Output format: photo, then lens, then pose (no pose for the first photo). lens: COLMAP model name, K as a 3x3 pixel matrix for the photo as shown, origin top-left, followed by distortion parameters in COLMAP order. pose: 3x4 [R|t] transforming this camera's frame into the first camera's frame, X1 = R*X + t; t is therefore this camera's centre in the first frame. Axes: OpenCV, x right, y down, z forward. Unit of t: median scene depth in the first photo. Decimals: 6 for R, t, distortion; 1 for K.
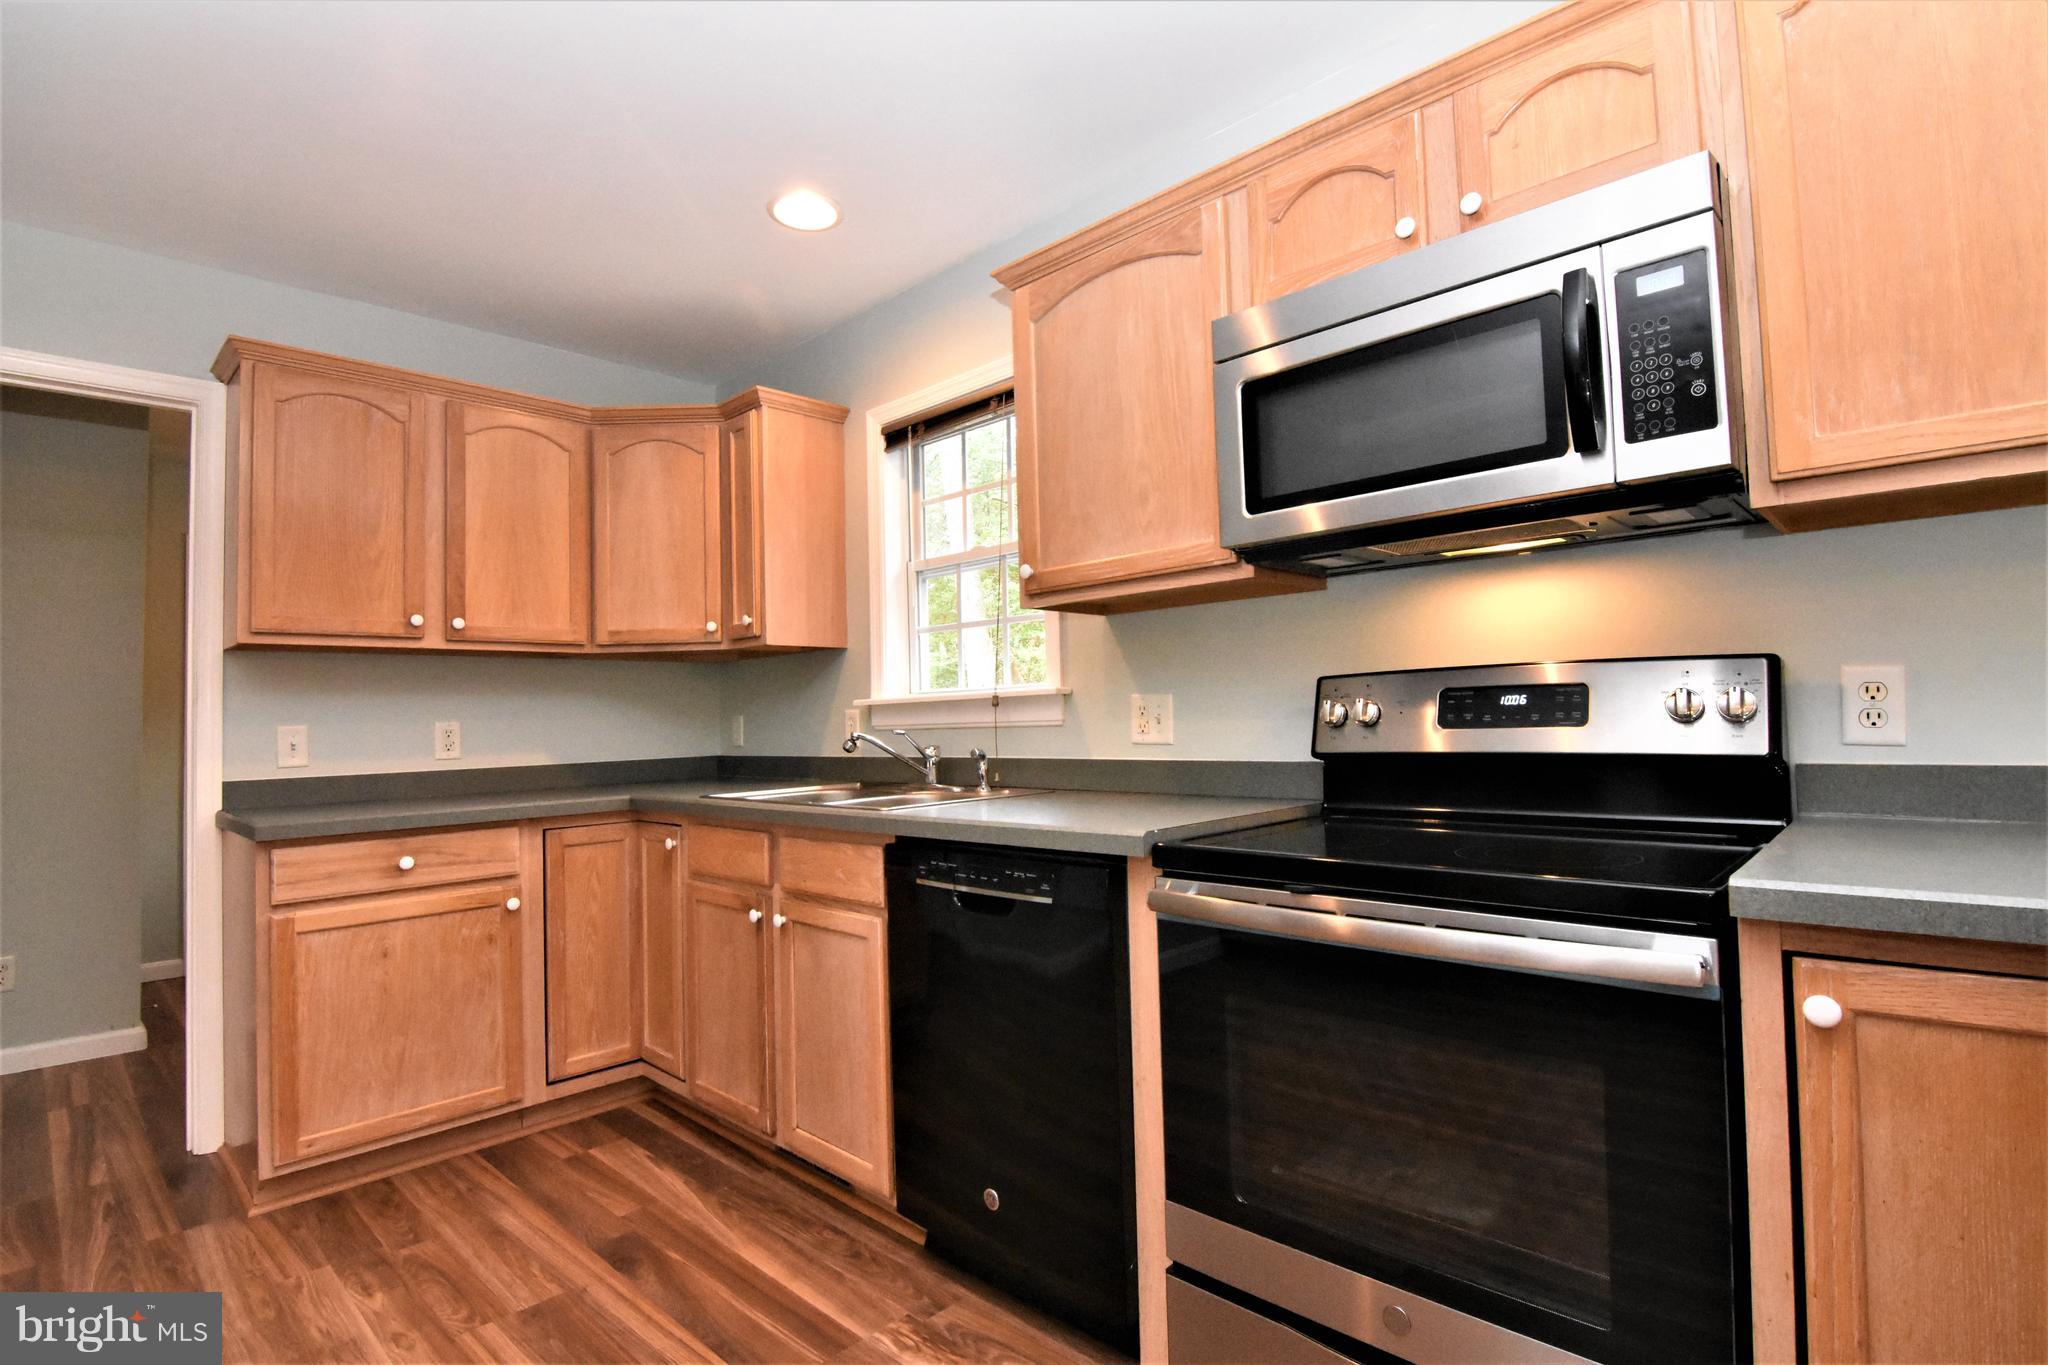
lens RADIAL K [[988.3, 0, 1020.0], [0, 988.3, 679.8], [0, 0, 1]] dist [-0.004791, -0.011956]
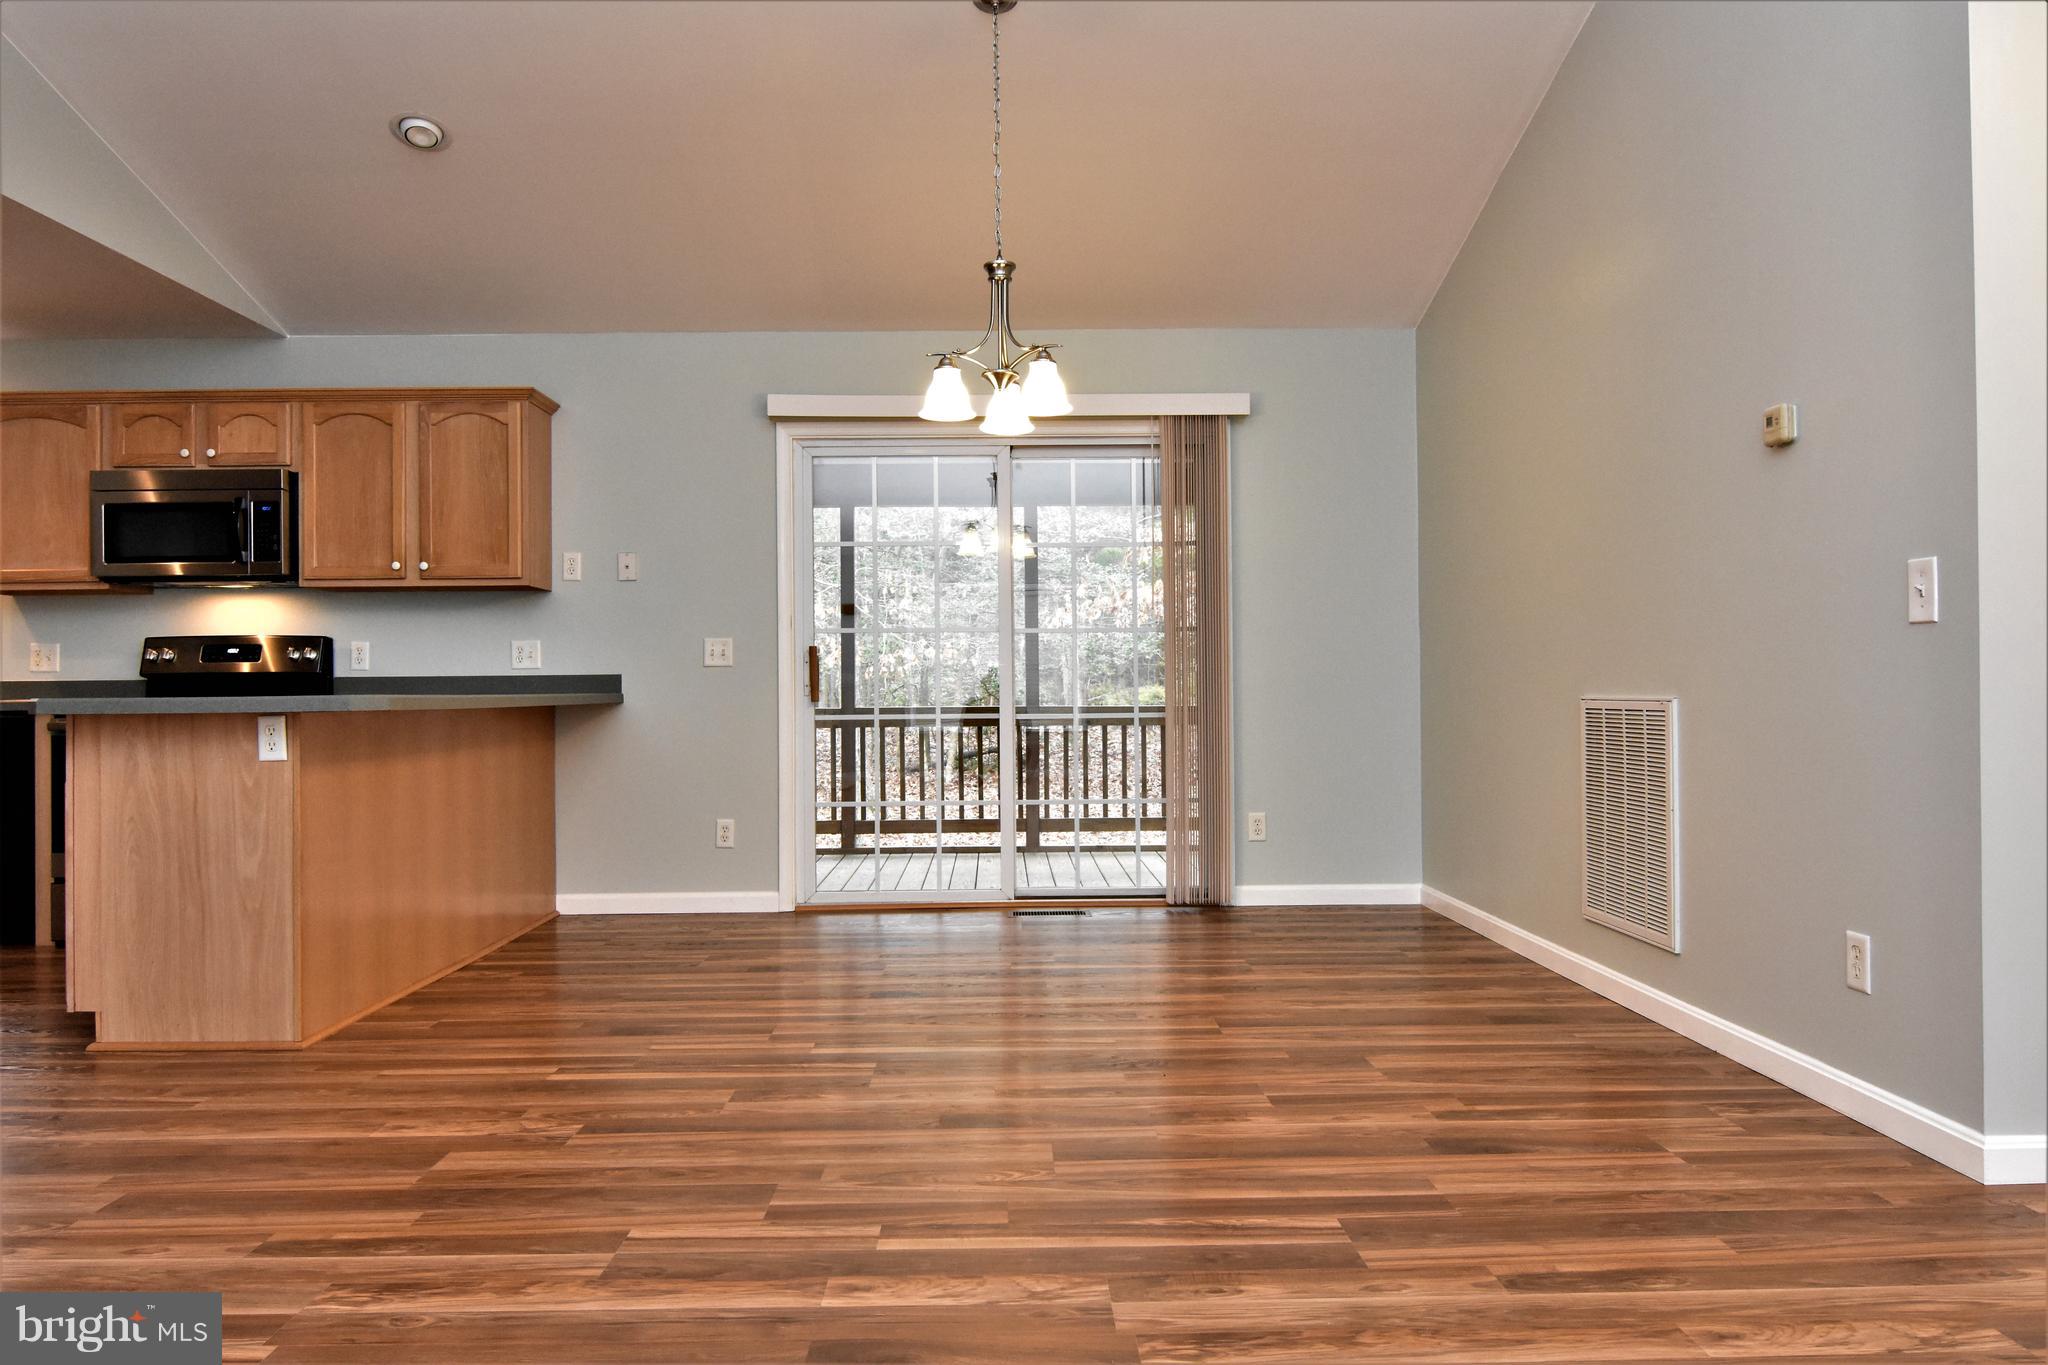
lens RADIAL K [[1349.7, 0, 1019.3], [0, 1349.7, 681.2], [0, 0, 1]] dist [0.017950, -0.043961]
pose [[0.706302, 0.027651, 0.707371, -0.305733], [-0.038494, 0.999259, -0.000626, 0.015305], [-0.706863, -0.026788, 0.706843, -1.753340]]
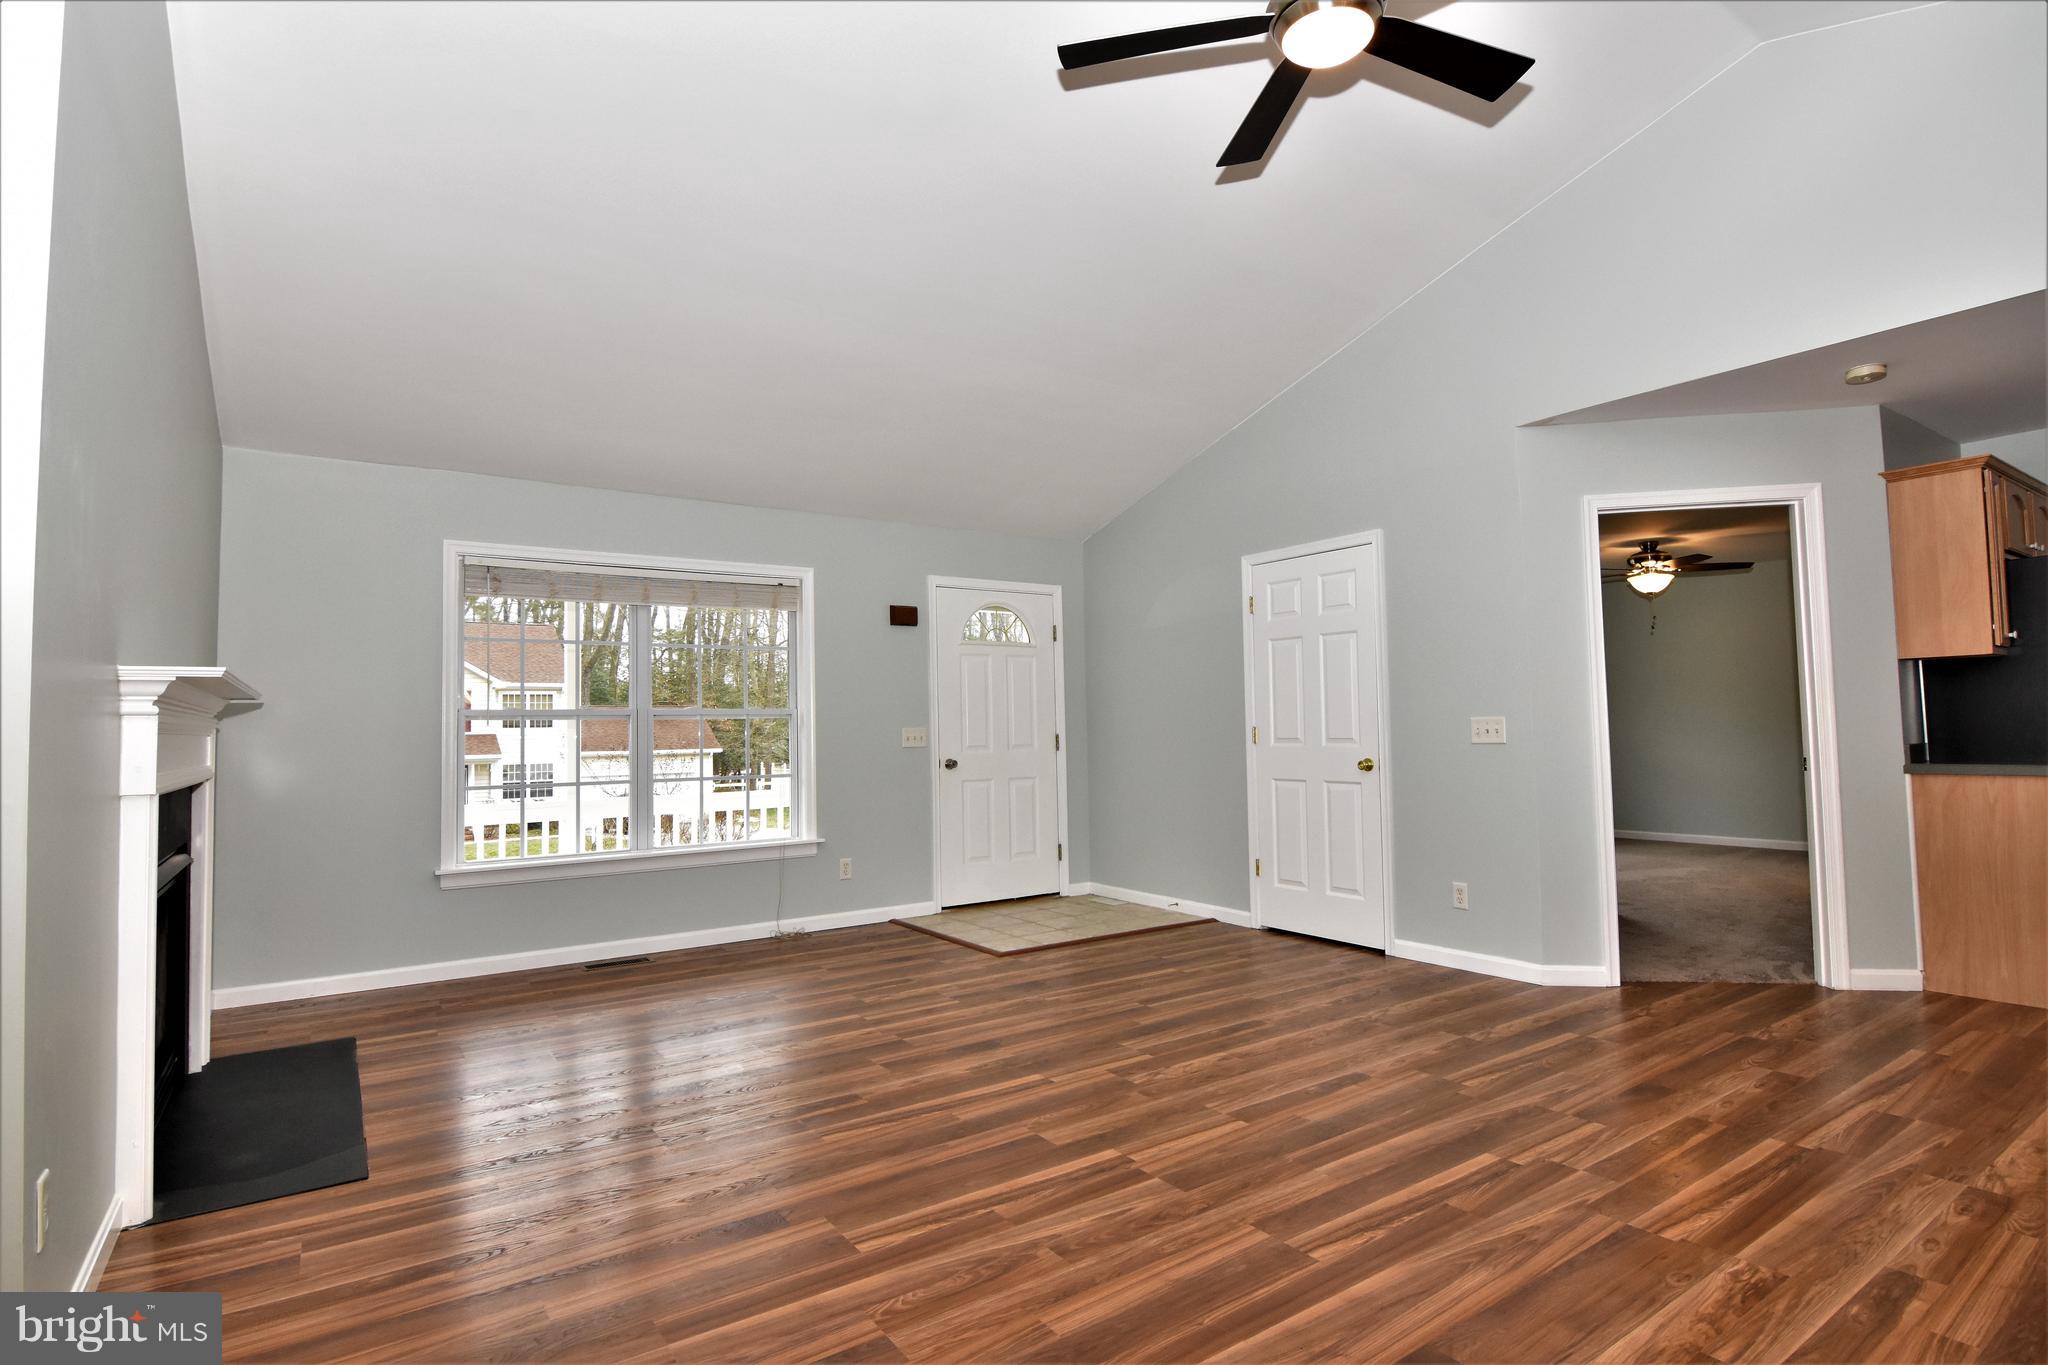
lens RADIAL K [[1019.7, 0, 1023.3], [0, 1019.7, 679.2], [0, 0, 1]] dist [-0.002044, -0.010840]
pose [[-0.197056, -0.018619, -0.980215, 0.888864], [0.064979, 0.997373, -0.032008, -0.086068], [0.978236, -0.070001, -0.195329, -1.293605]]
